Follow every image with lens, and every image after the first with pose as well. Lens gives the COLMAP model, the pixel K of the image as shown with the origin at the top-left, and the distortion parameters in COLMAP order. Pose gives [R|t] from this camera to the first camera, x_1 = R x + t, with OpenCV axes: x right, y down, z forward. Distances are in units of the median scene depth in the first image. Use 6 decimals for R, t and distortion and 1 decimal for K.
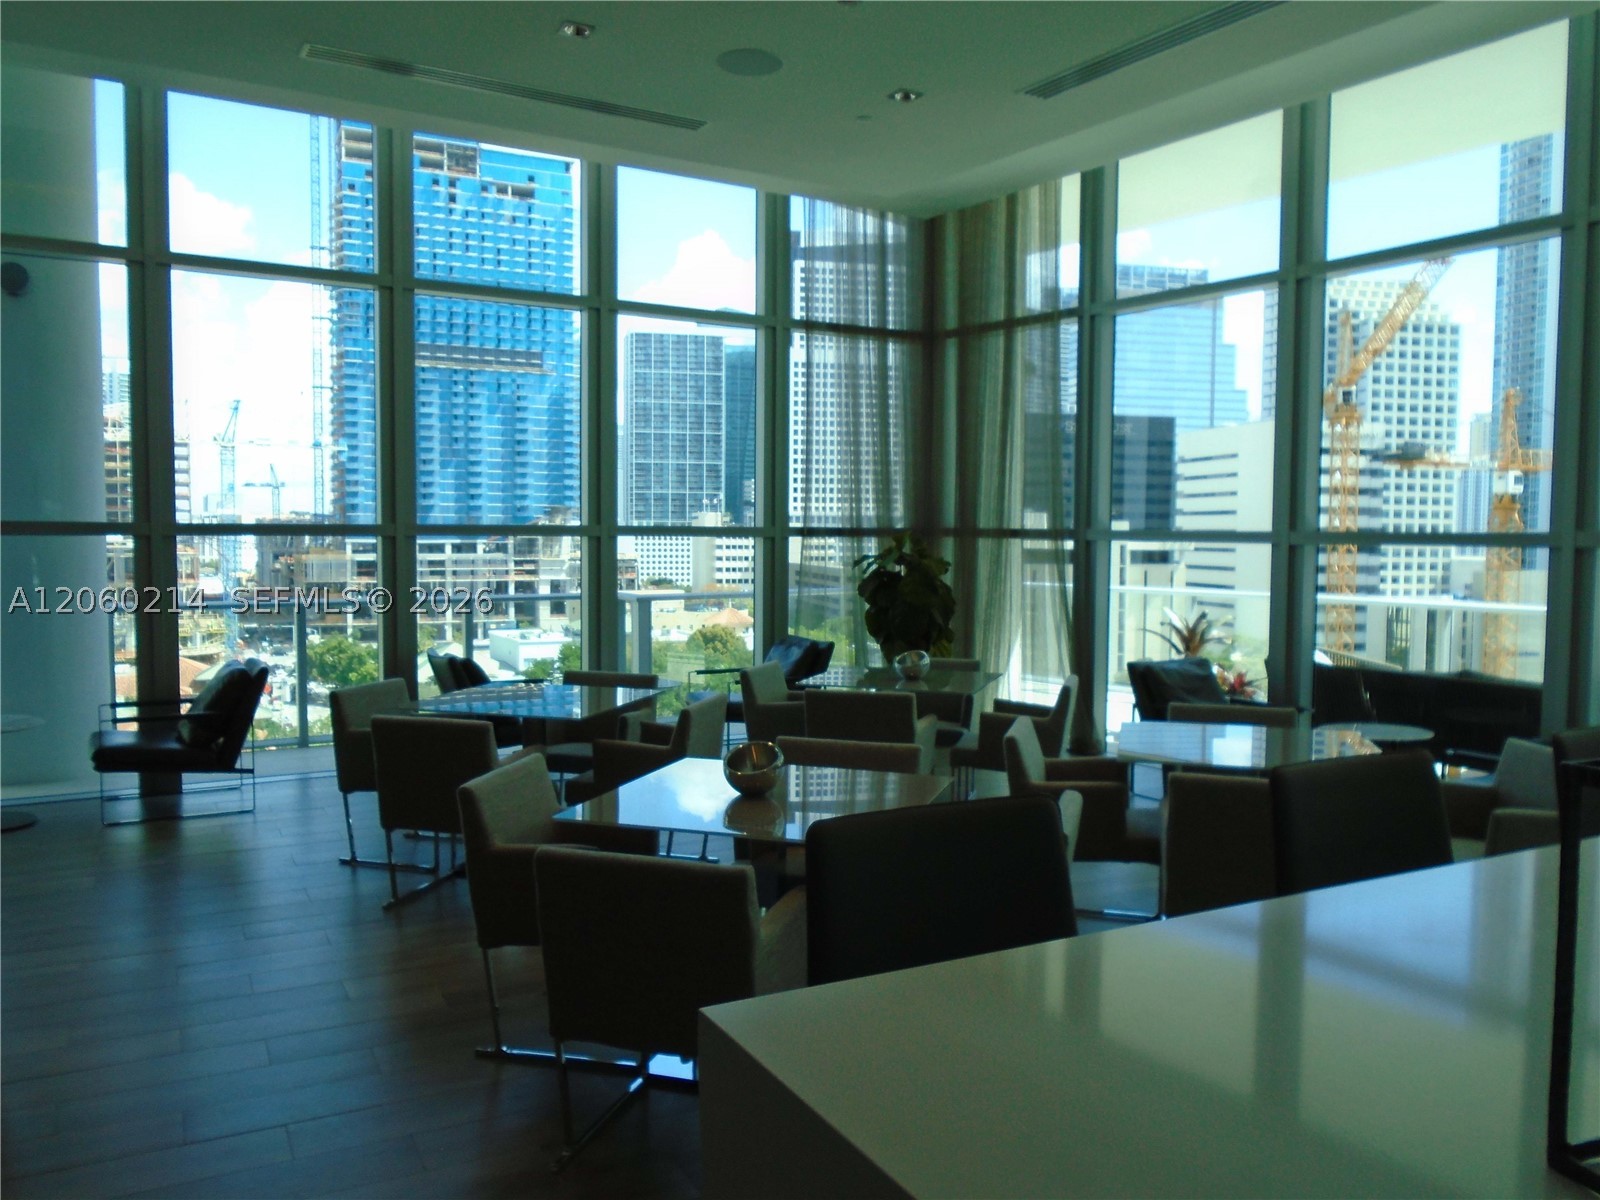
lens RADIAL K [[1219.7, 0, 800.0], [0, 1219.7, 600.0], [0, 0, 1]] dist [-0.006036, -0.002669]
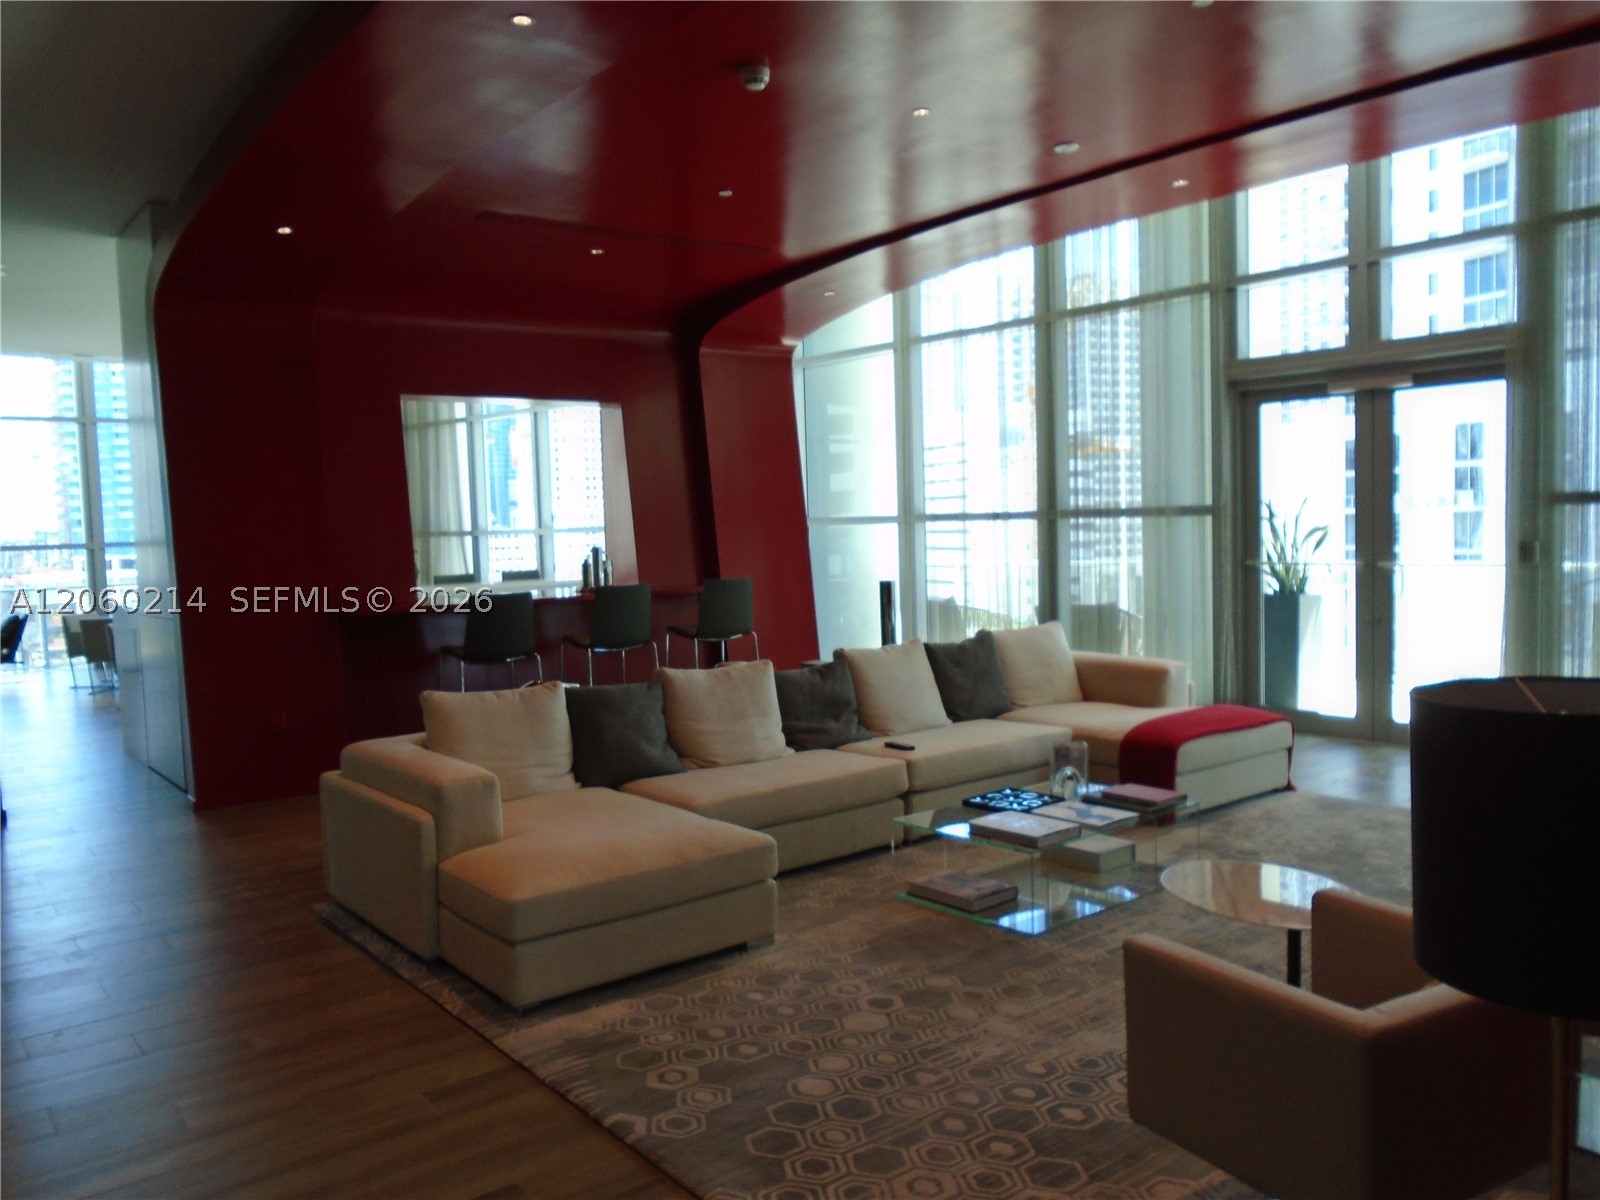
lens RADIAL K [[1219.7, 0, 800.0], [0, 1219.7, 600.0], [0, 0, 1]] dist [-0.006036, -0.002669]
pose [[0.982922, -0.049046, 0.177364, 0.371440], [0.048125, 0.998796, 0.009493, 0.056965], [-0.177617, -0.000795, 0.984099, -0.966332]]
